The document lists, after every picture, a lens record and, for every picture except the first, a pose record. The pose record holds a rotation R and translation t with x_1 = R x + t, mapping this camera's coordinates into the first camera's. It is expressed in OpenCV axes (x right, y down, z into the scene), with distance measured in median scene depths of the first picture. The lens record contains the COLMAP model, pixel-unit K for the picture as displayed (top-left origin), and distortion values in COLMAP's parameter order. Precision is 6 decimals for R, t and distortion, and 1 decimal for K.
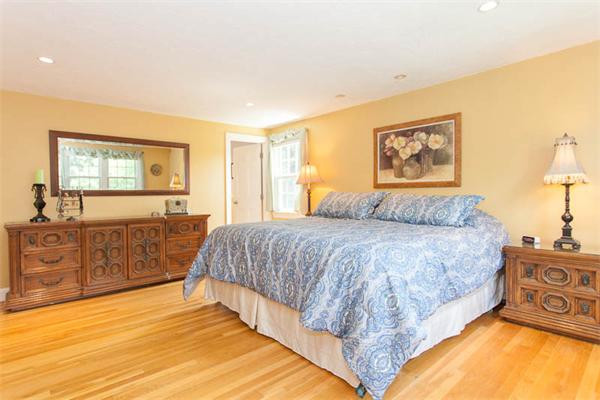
lens RADIAL K [[320.1, 0, 300.2], [0, 320.1, 199.1], [0, 0, 1]] dist [-0.002186, -0.001013]
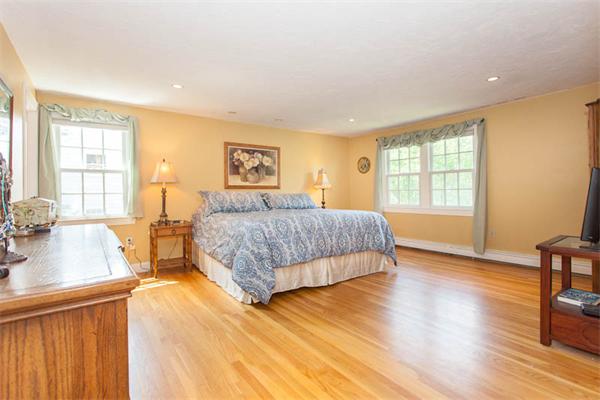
lens RADIAL K [[283.6, 0, 300.4], [0, 283.6, 197.4], [0, 0, 1]] dist [-0.001259, -0.000101]
pose [[0.096334, -0.004879, 0.995337, -0.939953], [0.028309, 0.999597, 0.002160, 0.006880], [-0.994946, 0.027969, 0.096433, 0.657352]]
